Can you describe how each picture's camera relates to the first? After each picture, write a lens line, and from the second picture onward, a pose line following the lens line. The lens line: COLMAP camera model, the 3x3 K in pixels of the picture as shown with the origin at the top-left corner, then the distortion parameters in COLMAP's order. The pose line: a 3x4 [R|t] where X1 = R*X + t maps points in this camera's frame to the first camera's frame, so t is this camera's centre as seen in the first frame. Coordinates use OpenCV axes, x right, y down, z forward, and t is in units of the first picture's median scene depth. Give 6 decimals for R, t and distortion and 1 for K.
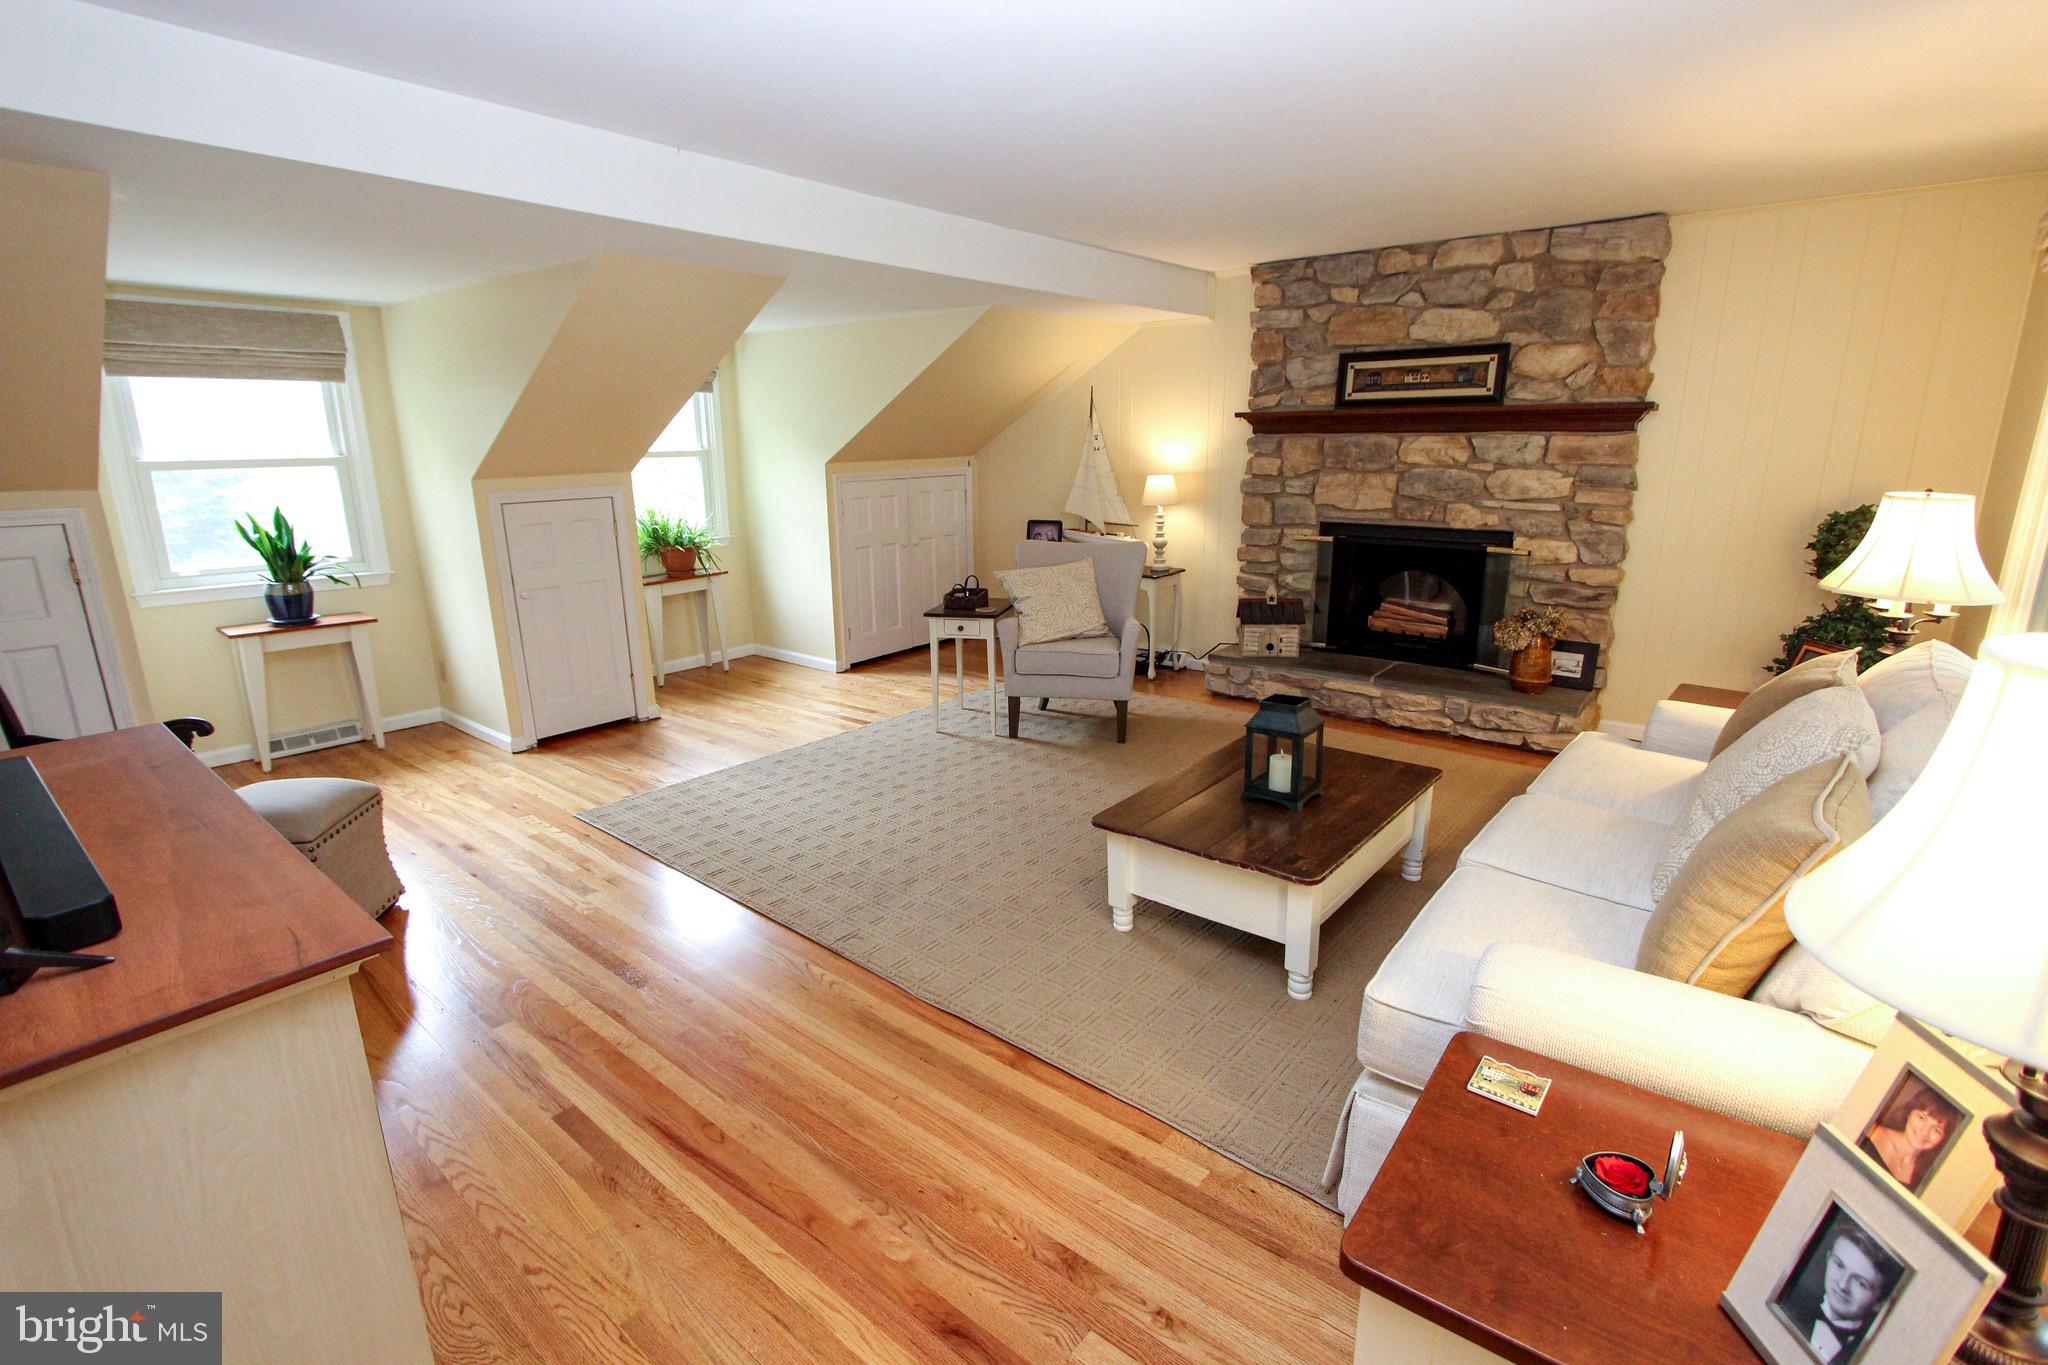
lens RADIAL K [[948.6, 0, 1015.7], [0, 948.6, 675.7], [0, 0, 1]] dist [-0.018628, 0.002575]
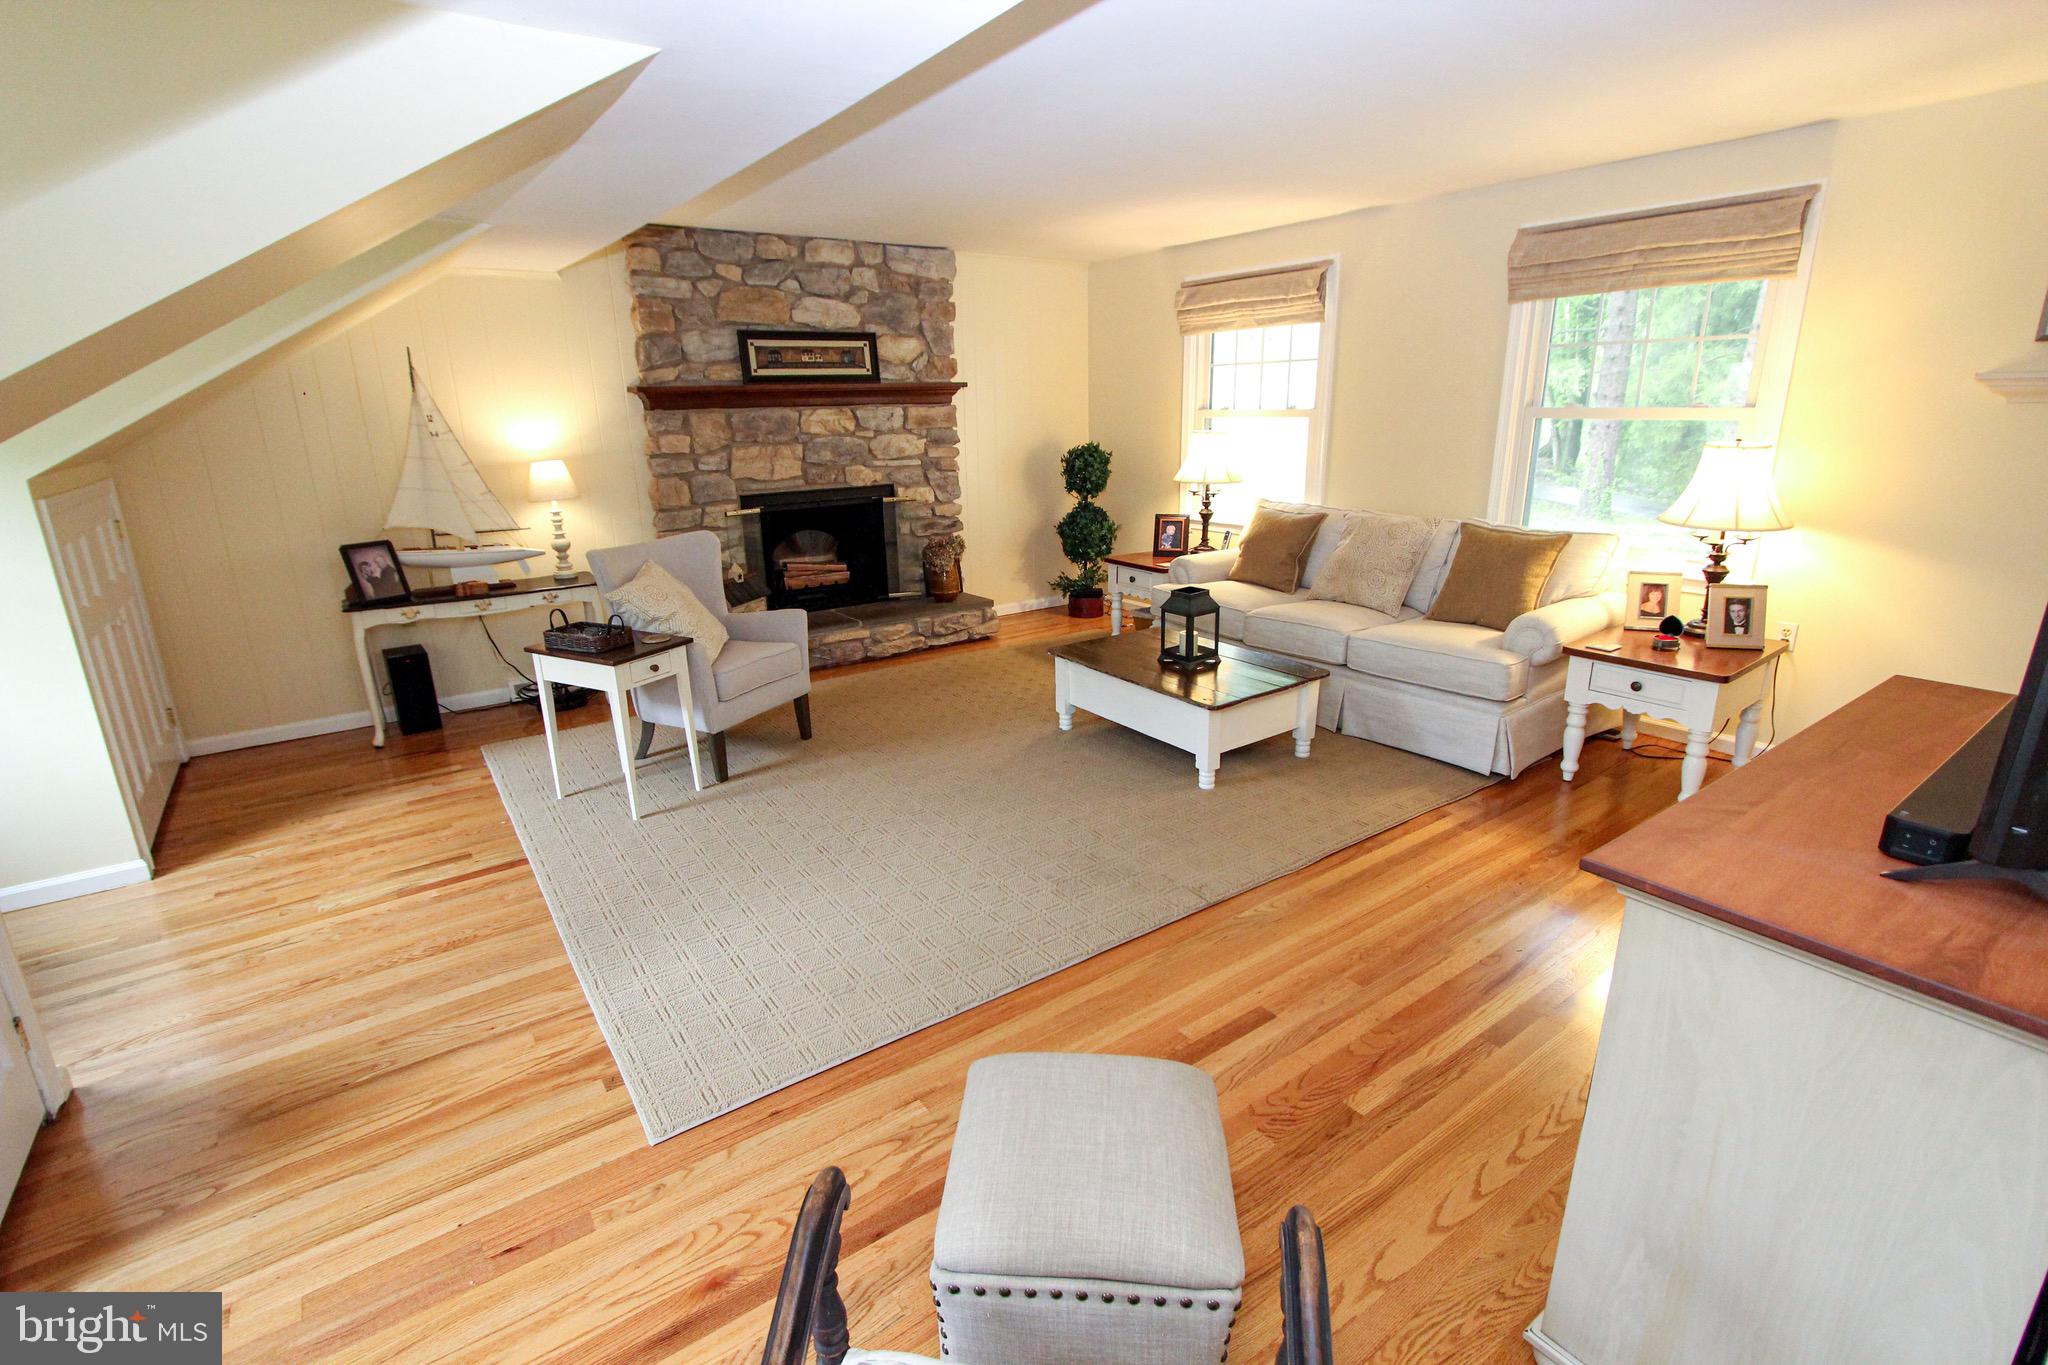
lens RADIAL K [[948.6, 0, 1010.4], [0, 948.6, 679.9], [0, 0, 1]] dist [-0.018628, 0.002575]
pose [[0.260034, -0.266560, 0.928078, -0.664263], [0.253016, 0.946368, 0.200922, -0.117005], [-0.931861, 0.182572, 0.313532, 0.491495]]
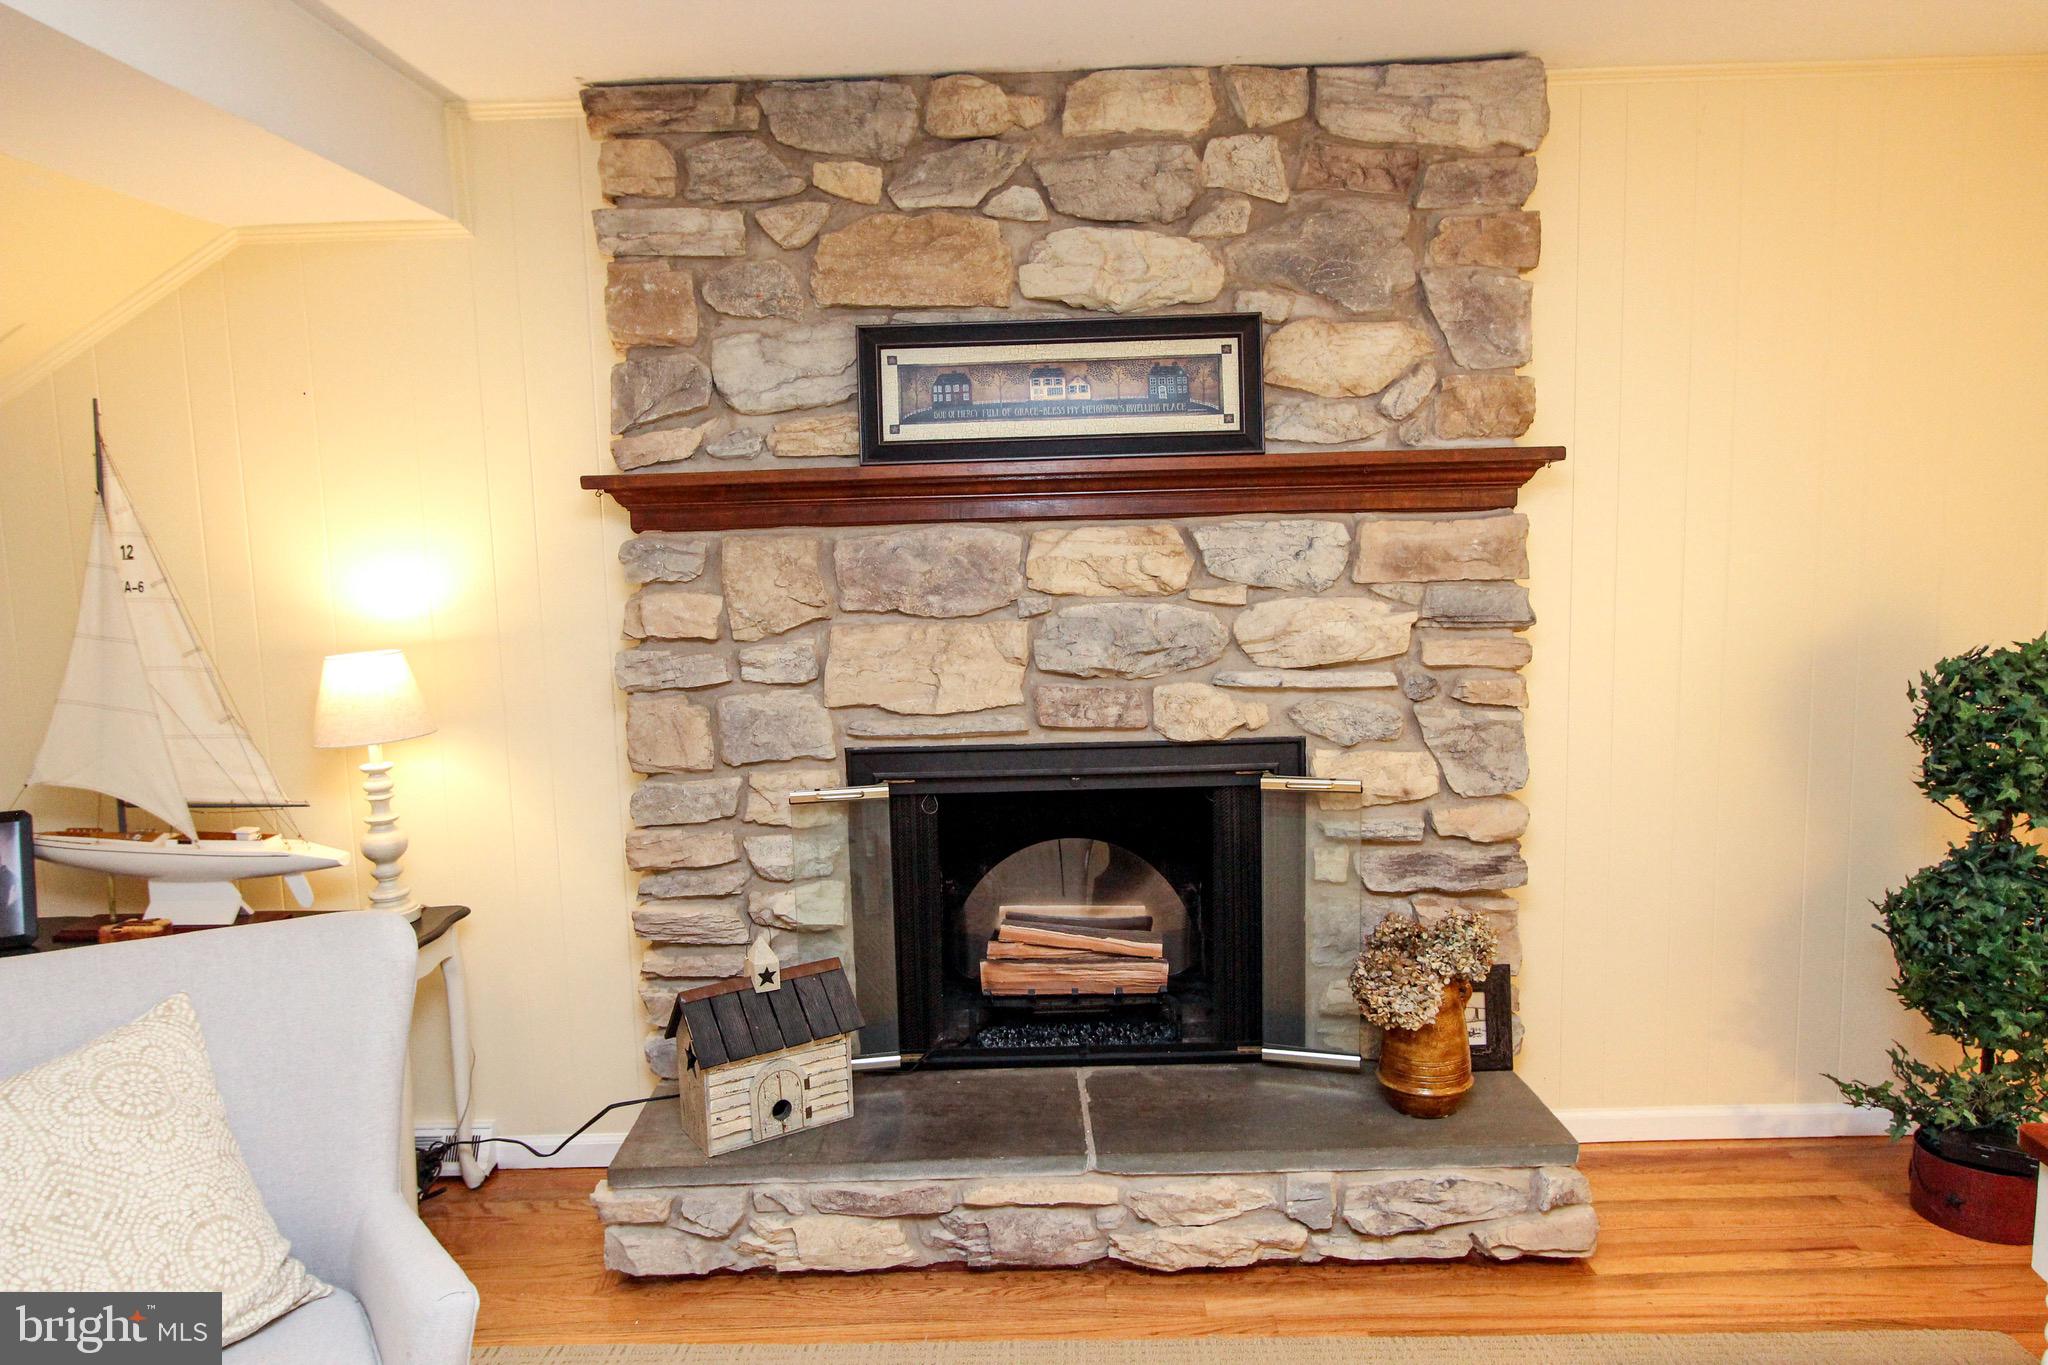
lens RADIAL K [[1409.8, 0, 1026.7], [0, 1409.8, 682.6], [0, 0, 1]] dist [-0.013504, 0.005852]
pose [[0.773632, -0.086562, 0.627695, 0.021311], [0.172463, 0.981991, -0.077138, -0.145846], [-0.609713, 0.167931, 0.774628, 0.555751]]
